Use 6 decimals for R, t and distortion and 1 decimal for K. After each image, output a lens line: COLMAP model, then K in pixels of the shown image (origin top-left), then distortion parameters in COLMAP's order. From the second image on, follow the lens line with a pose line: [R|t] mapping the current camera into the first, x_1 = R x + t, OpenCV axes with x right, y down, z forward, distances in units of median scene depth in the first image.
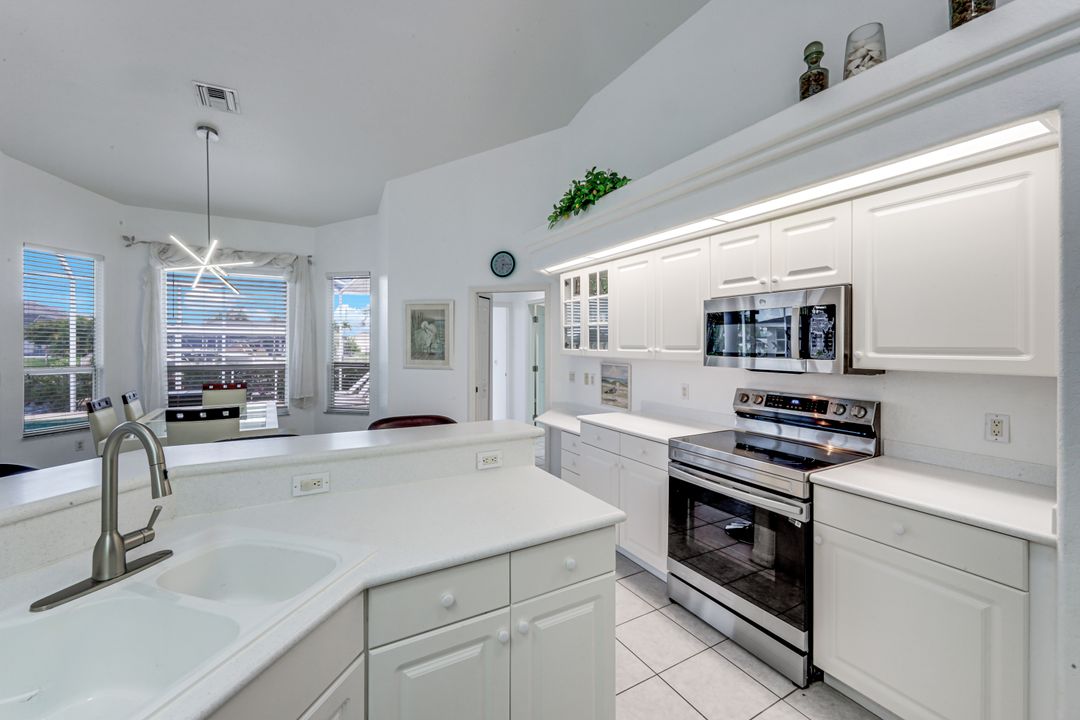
lens RADIAL K [[436.1, 0, 536.2], [0, 436.1, 348.2], [0, 0, 1]] dist [-0.002713, -0.000226]
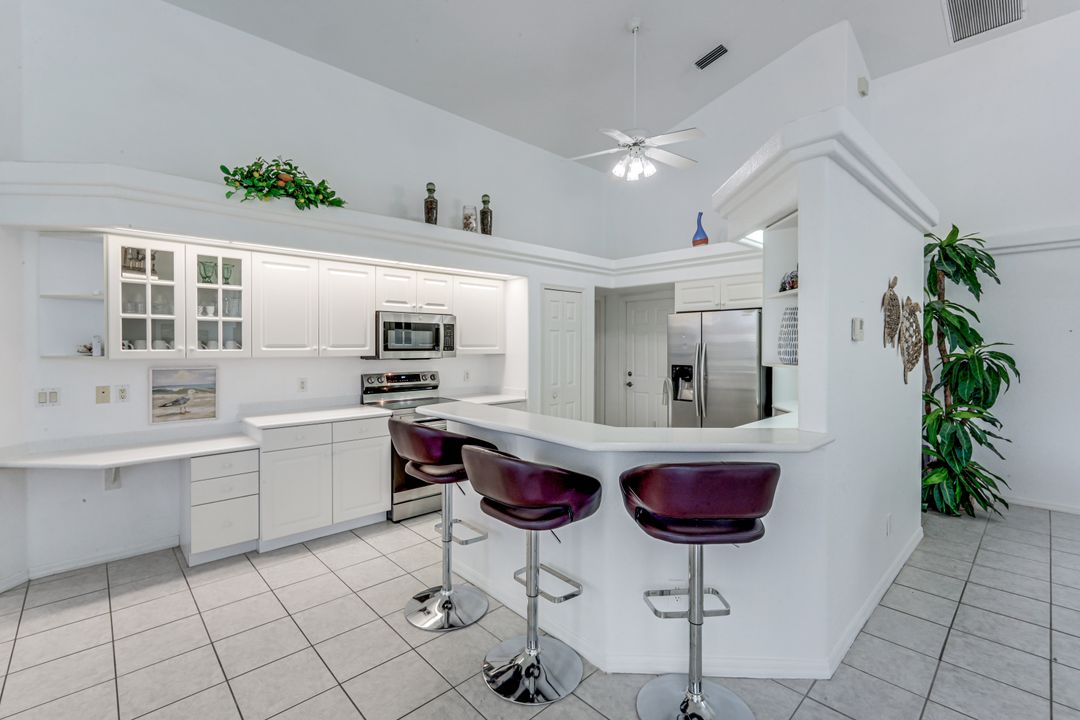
lens RADIAL K [[477.4, 0, 538.9], [0, 477.4, 351.0], [0, 0, 1]] dist [0.002046, 0.000288]
pose [[-0.232532, -0.015622, 0.972463, -0.786606], [0.007816, 0.999809, 0.017930, -0.004593], [-0.972557, 0.011770, -0.232366, 0.543860]]
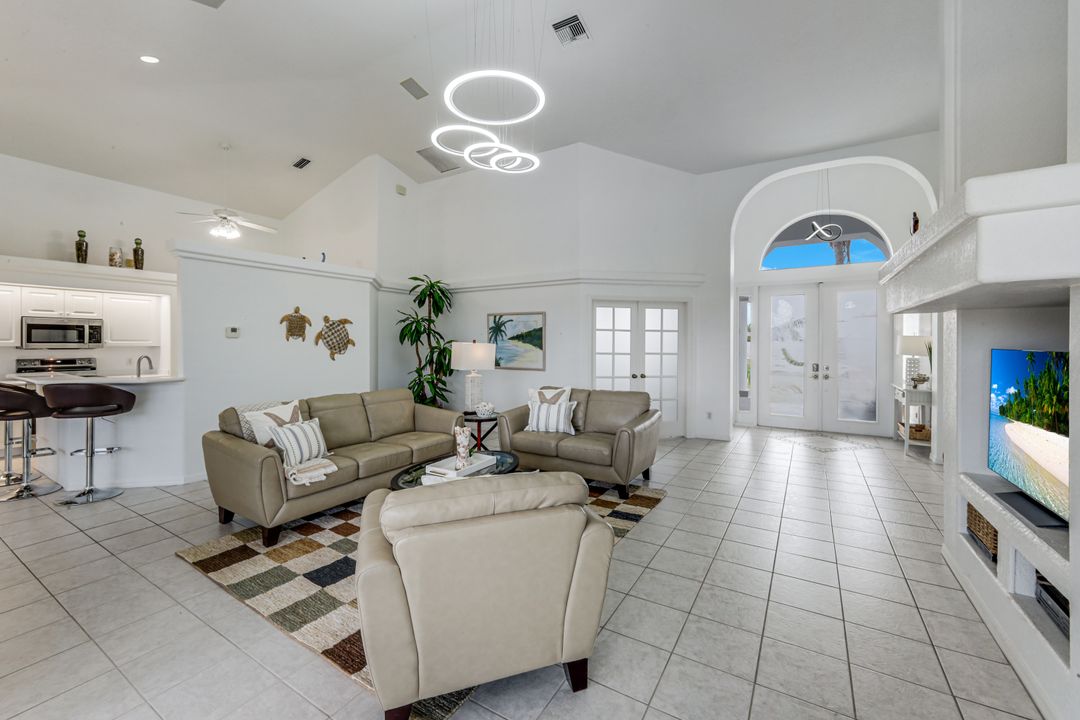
lens RADIAL K [[449.6, 0, 535.7], [0, 449.6, 343.3], [0, 0, 1]] dist [-0.000892, -0.000163]
pose [[-0.478043, -0.009055, 0.878290, -1.735814], [0.000743, 0.999942, 0.010714, -0.002904], [-0.878336, 0.005774, -0.478009, -0.092187]]
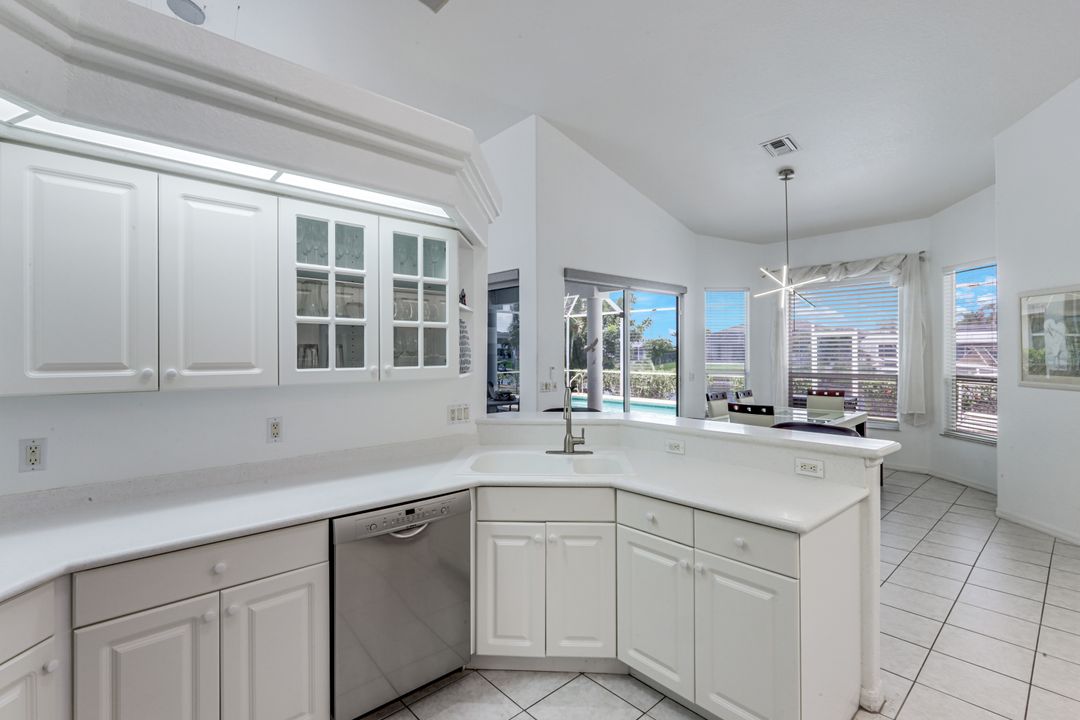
lens RADIAL K [[501.6, 0, 544.1], [0, 501.6, 354.9], [0, 0, 1]] dist [-0.000660, -0.000126]
pose [[0.227541, -0.001016, -0.973768, 0.406229], [-0.002978, 0.999994, -0.001739, -0.002474], [0.973764, 0.003296, 0.227537, 0.054892]]
